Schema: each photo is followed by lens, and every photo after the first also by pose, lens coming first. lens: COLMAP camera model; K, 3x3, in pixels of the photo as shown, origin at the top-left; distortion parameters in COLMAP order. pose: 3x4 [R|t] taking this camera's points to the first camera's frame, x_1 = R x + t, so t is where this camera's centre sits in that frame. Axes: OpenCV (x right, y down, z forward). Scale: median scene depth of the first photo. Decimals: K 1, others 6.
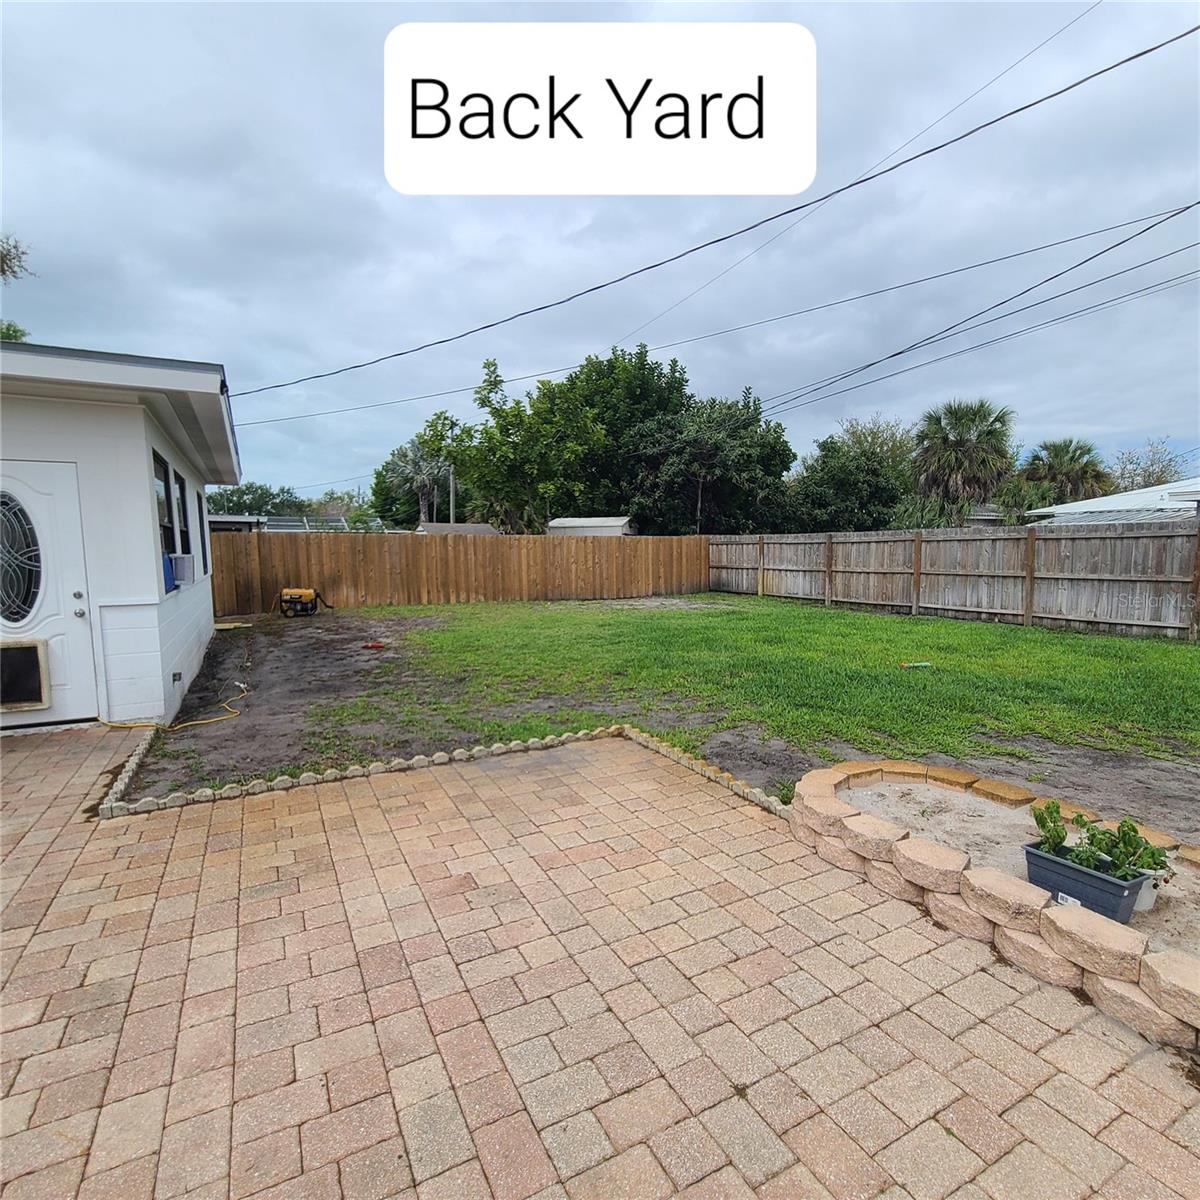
lens RADIAL K [[651.5, 0, 606.3], [0, 651.5, 619.1], [0, 0, 1]] dist [0.000930, -0.000427]
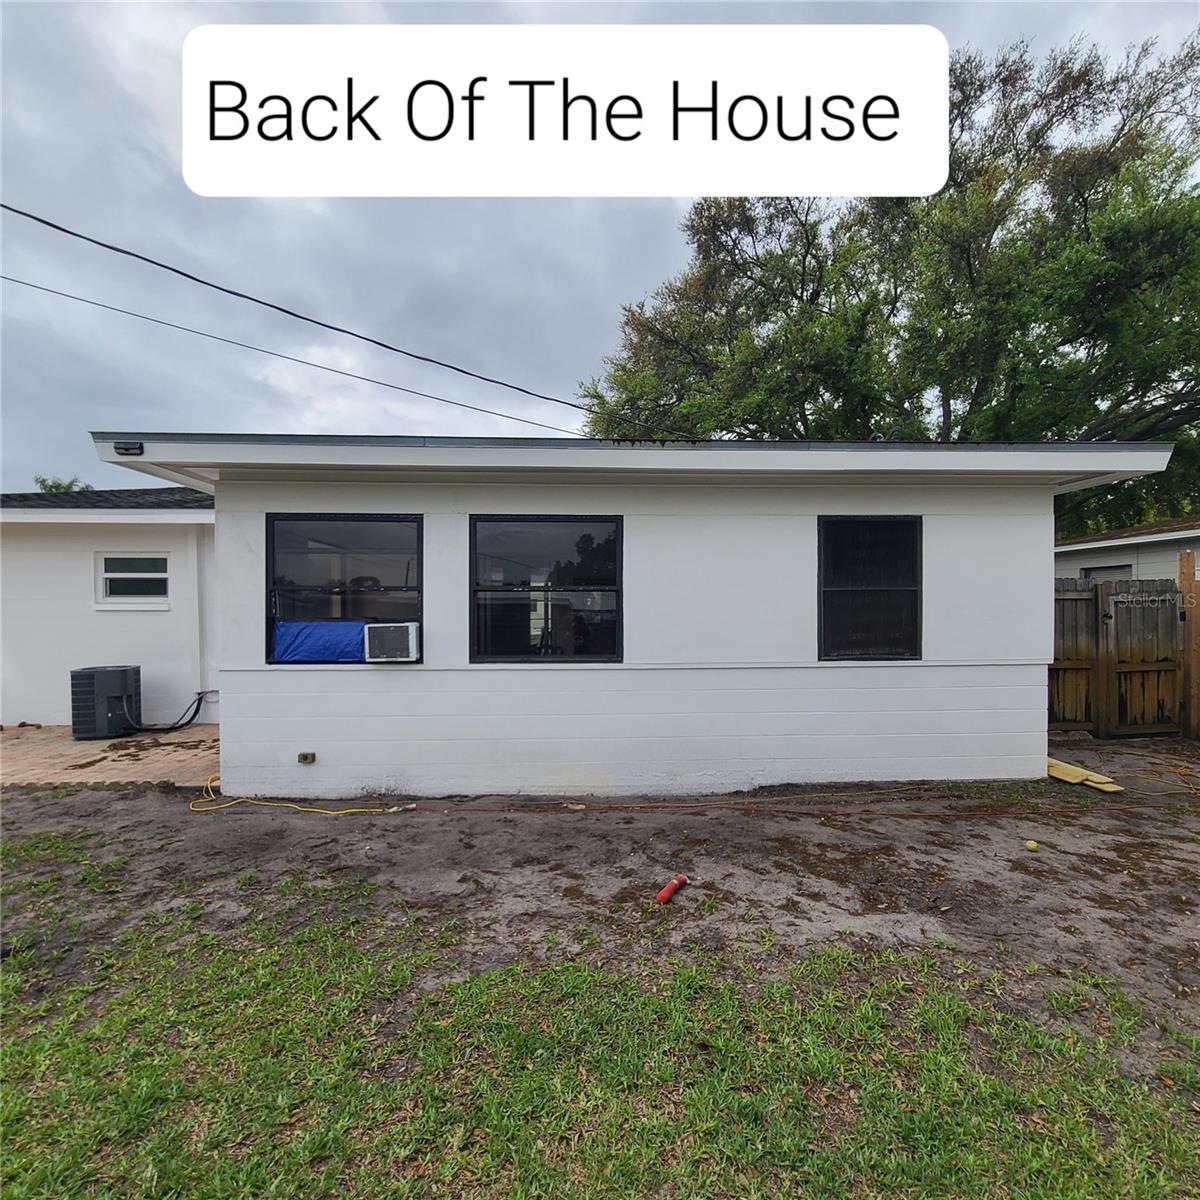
lens RADIAL K [[651.5, 0, 591.4], [0, 651.5, 605.8], [0, 0, 1]] dist [0.000930, -0.000427]
pose [[-0.427512, 0.018678, -0.903817, -0.002563], [-0.091701, 0.993733, 0.063912, -0.076343], [0.899346, 0.110204, -0.423120, 0.599781]]
